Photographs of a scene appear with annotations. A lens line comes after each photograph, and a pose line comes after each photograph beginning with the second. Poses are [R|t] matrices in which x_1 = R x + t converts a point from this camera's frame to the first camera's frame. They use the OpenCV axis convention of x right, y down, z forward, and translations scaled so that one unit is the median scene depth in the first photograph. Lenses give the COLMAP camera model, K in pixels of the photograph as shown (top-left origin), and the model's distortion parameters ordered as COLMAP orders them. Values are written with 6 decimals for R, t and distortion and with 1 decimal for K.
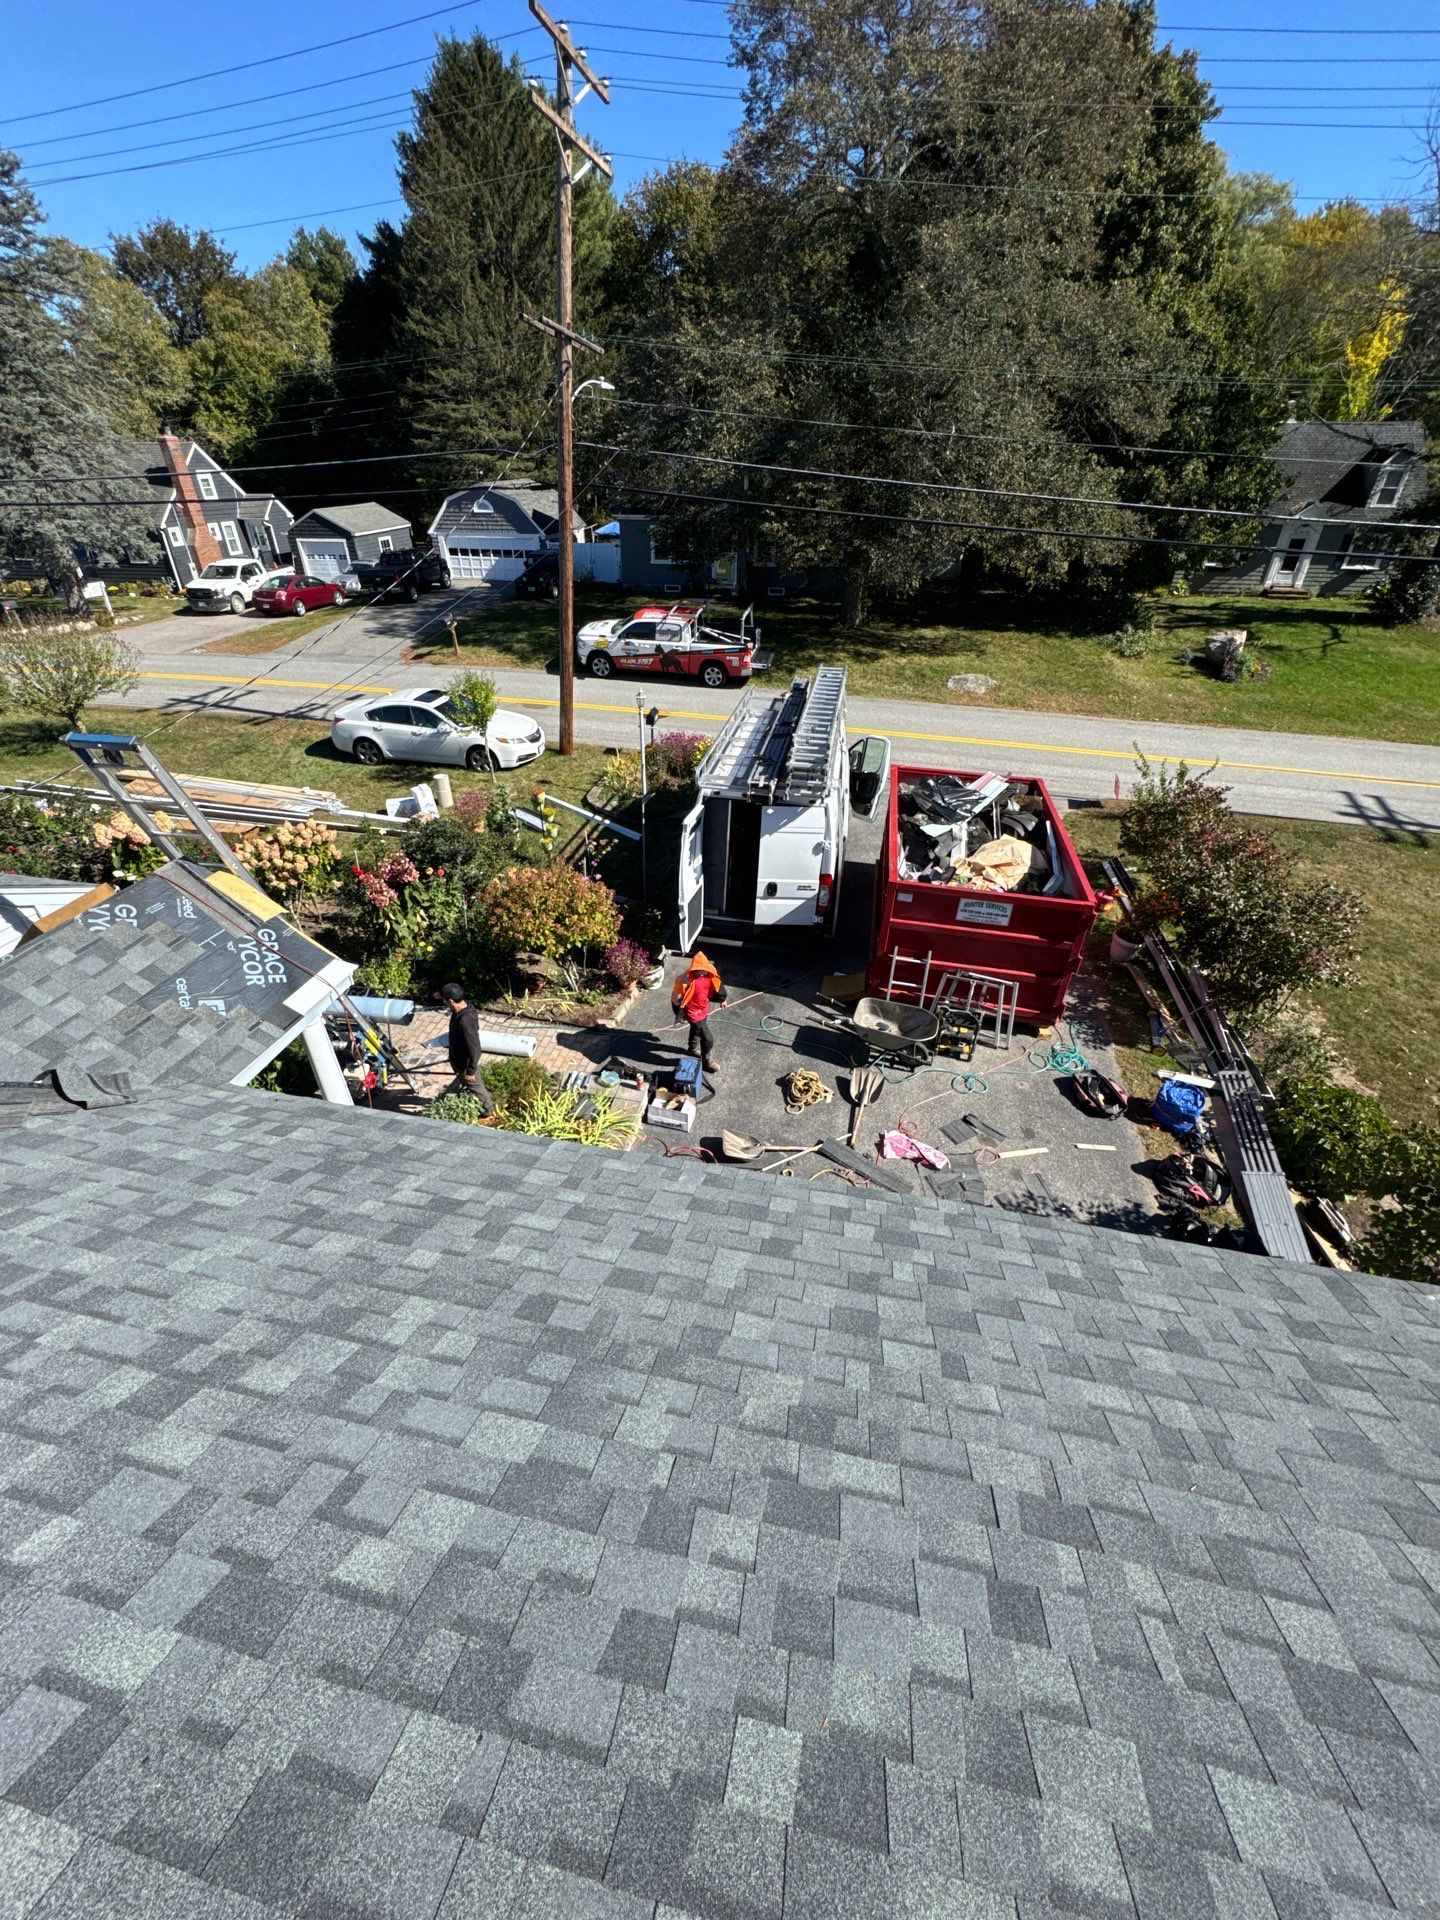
lens RADIAL K [[779.9, 0, 723.1], [0, 779.9, 942.3], [0, 0, 1]] dist [0.003936, -0.000708]
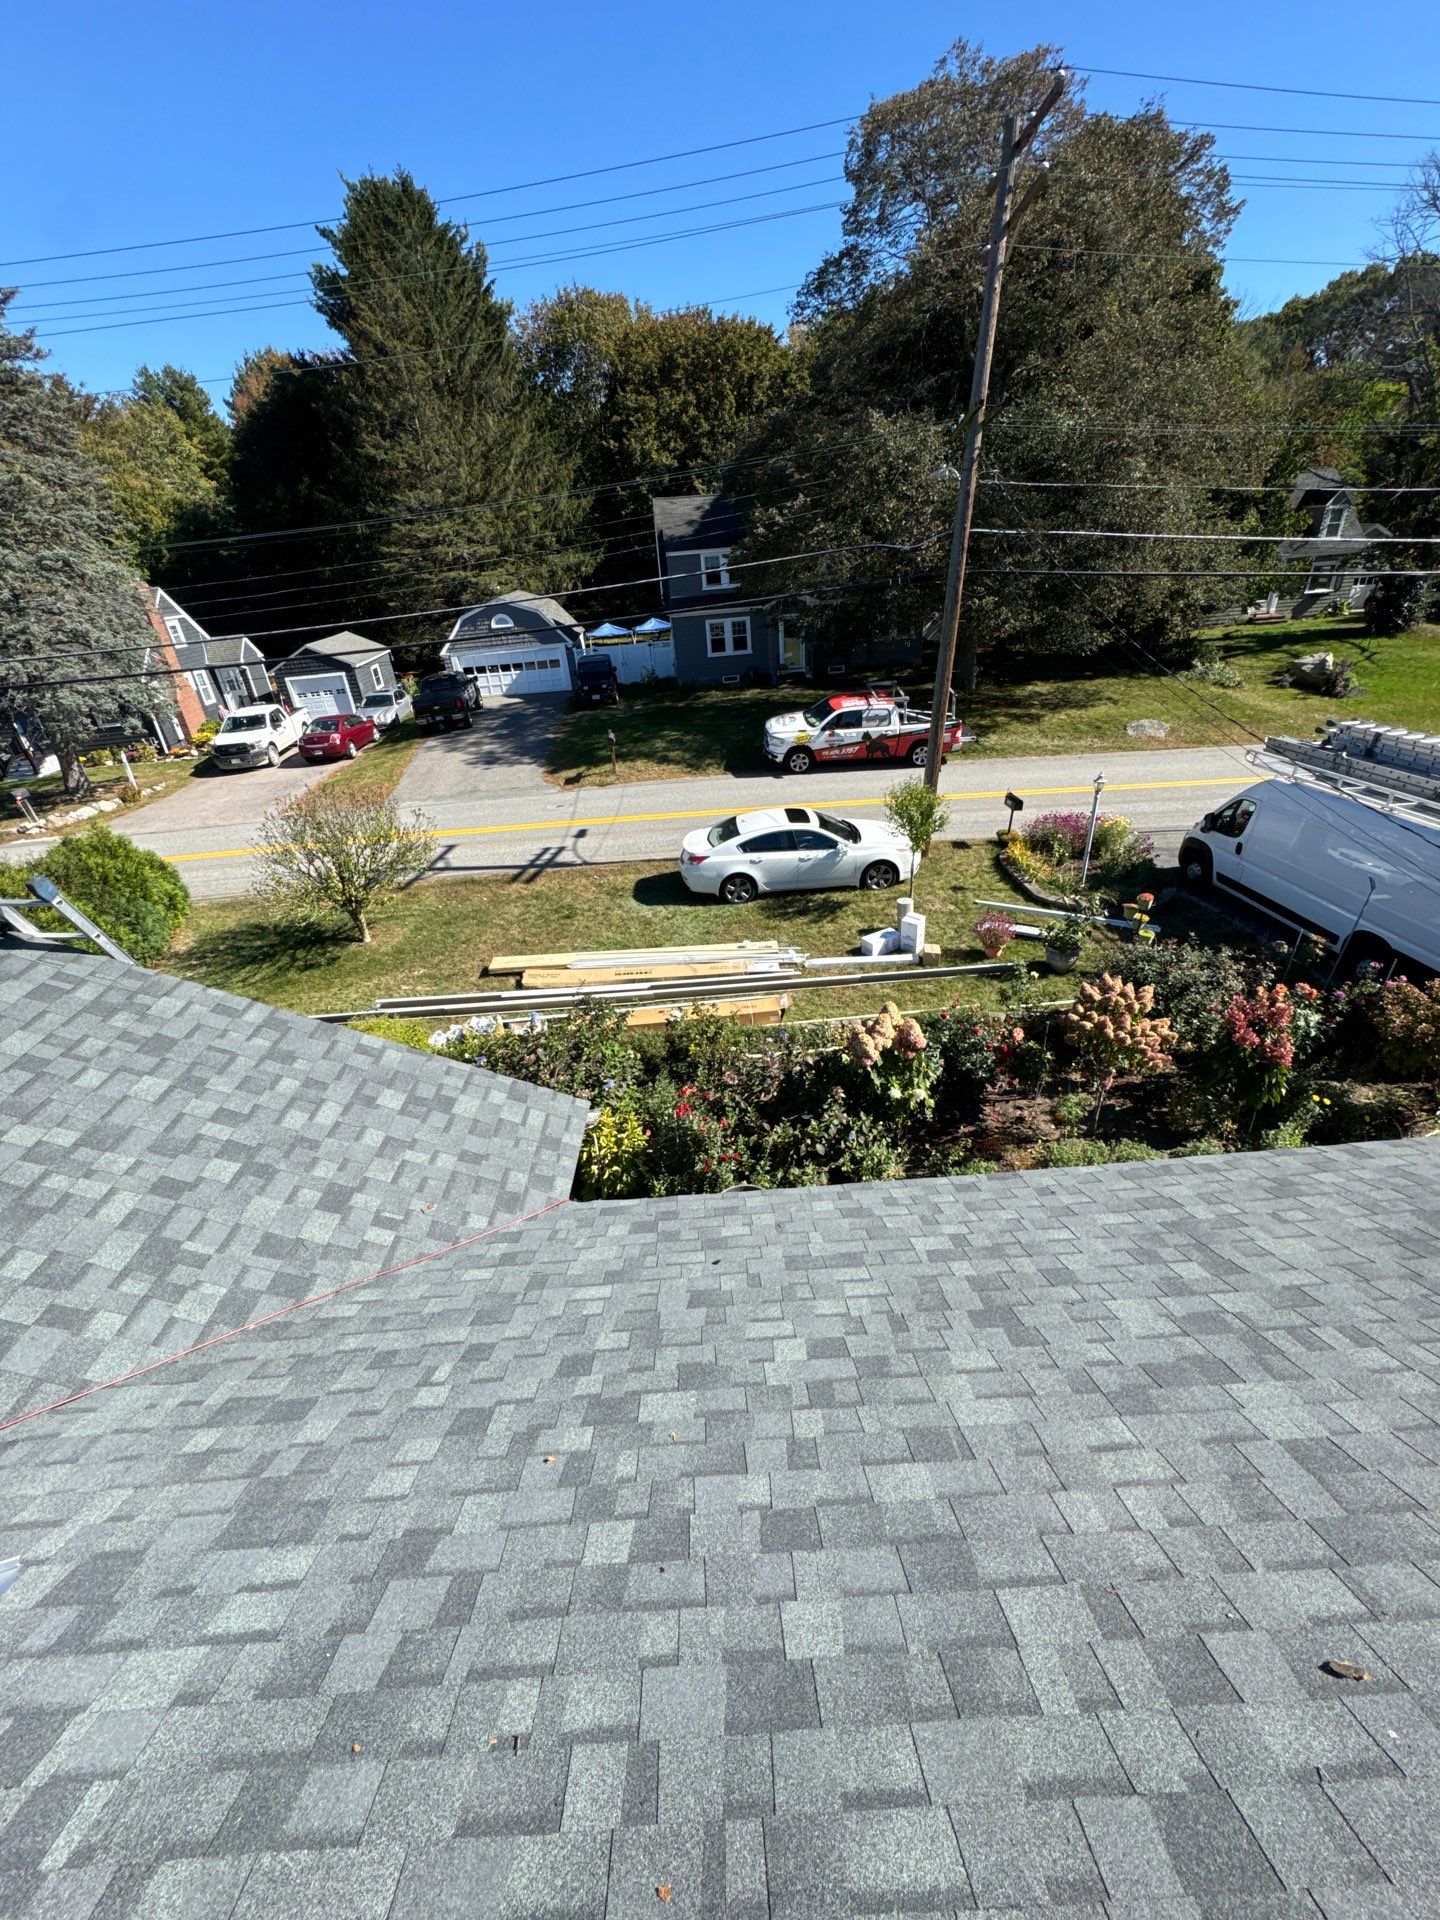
lens RADIAL K [[779.9, 0, 687.5], [0, 779.9, 940.5], [0, 0, 1]] dist [0.003936, -0.000708]
pose [[0.968077, -0.176524, 0.177950, -0.481873], [0.192831, 0.978062, -0.078809, -0.093677], [-0.160134, 0.110608, 0.980879, 0.120336]]
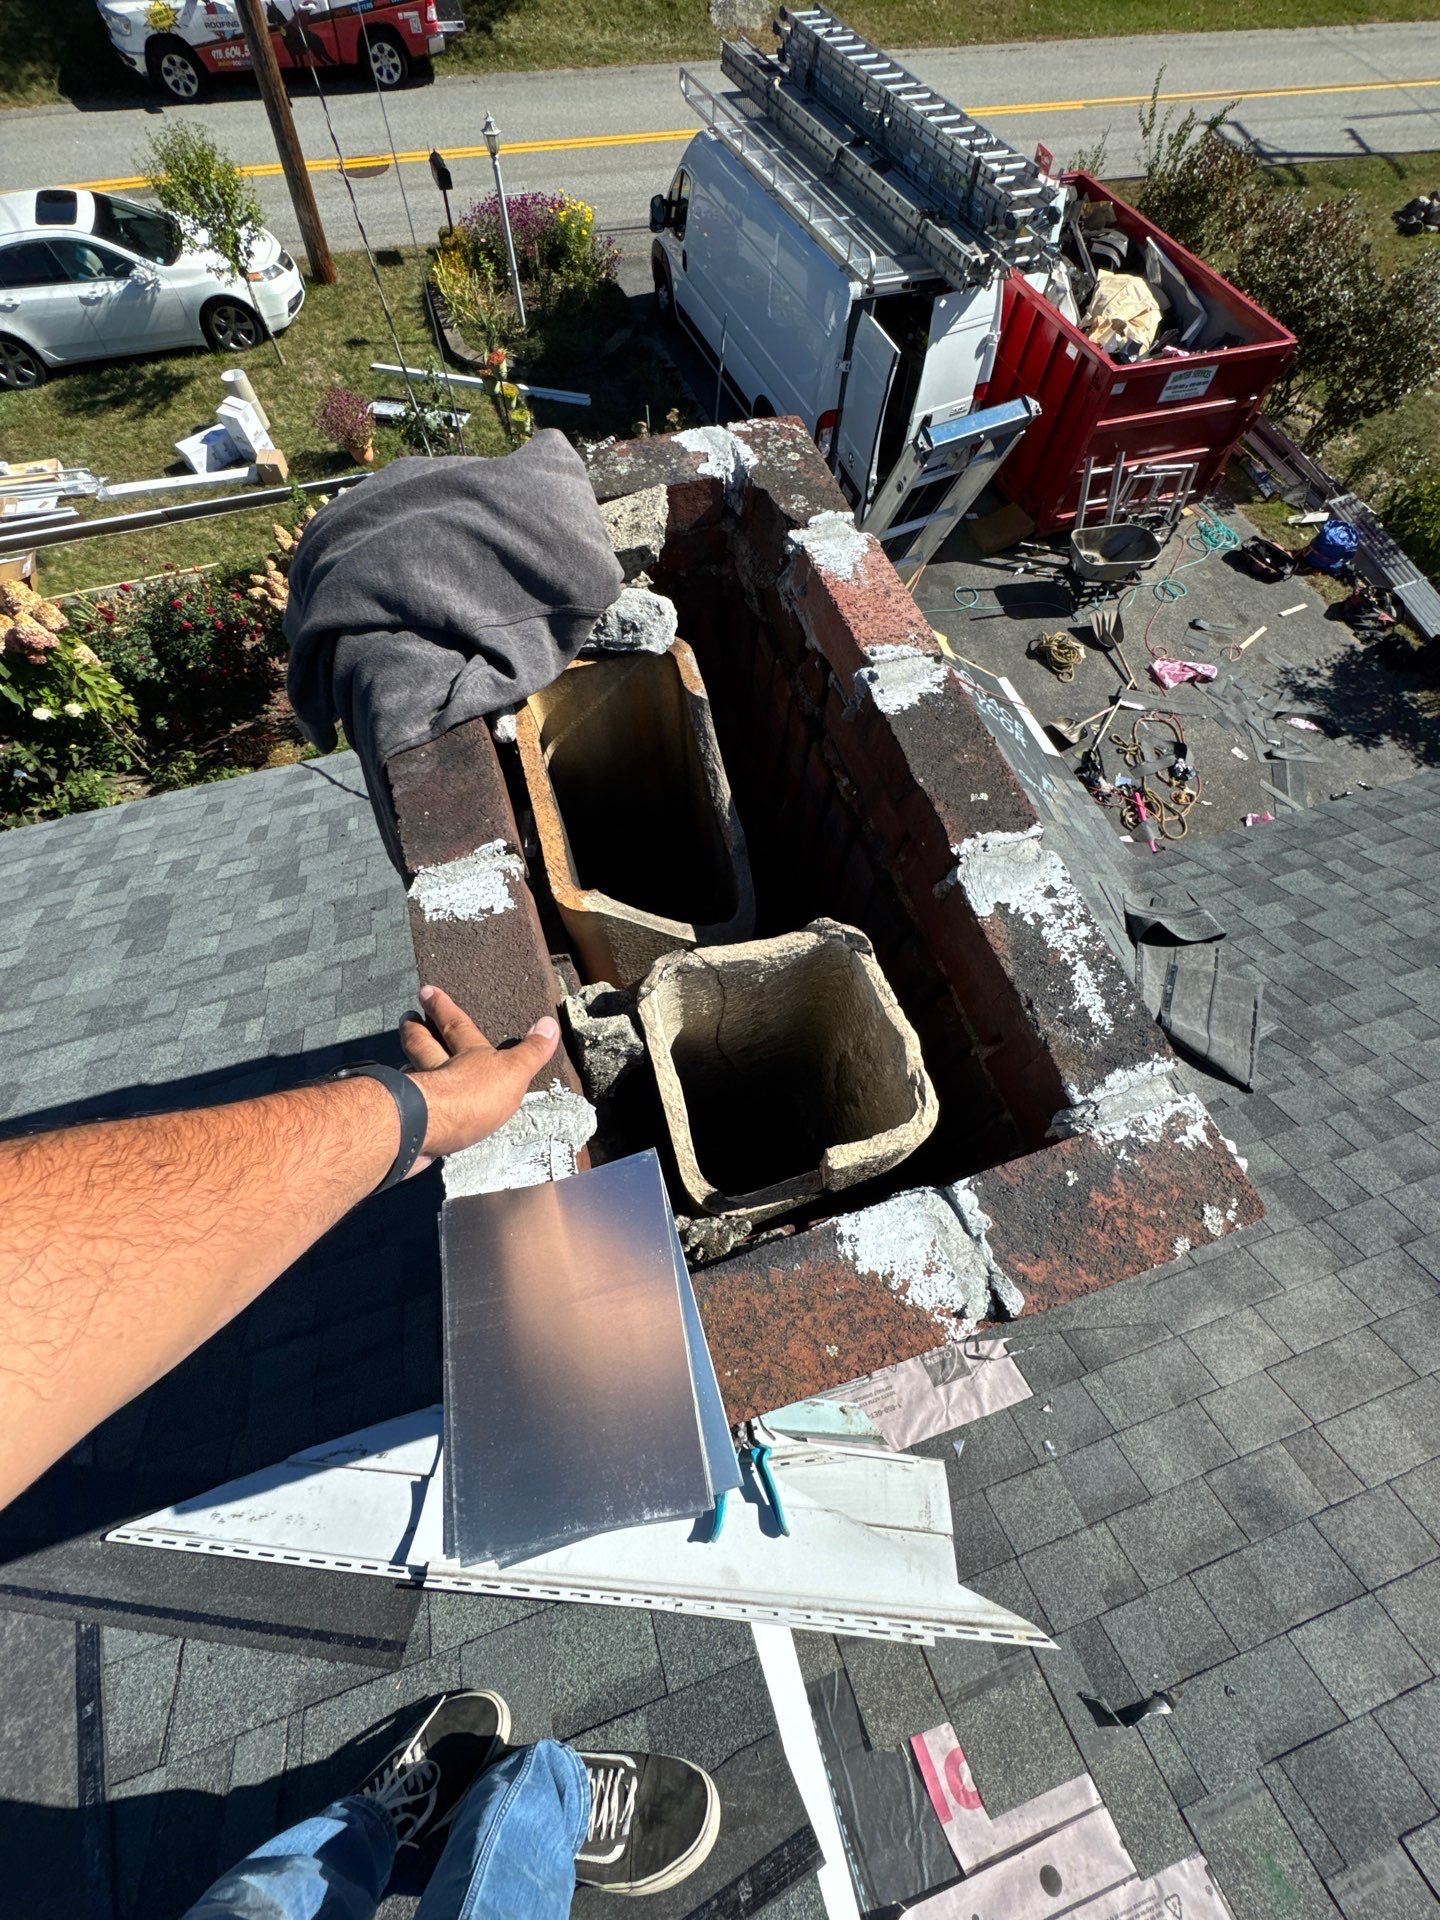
lens RADIAL K [[779.9, 0, 689.9], [0, 779.9, 962.5], [0, 0, 1]] dist [0.003936, -0.000708]
pose [[0.861024, -0.450514, 0.235953, -0.257820], [0.258203, 0.786967, 0.560370, -0.064153], [-0.438142, -0.421568, 0.793922, 0.099379]]
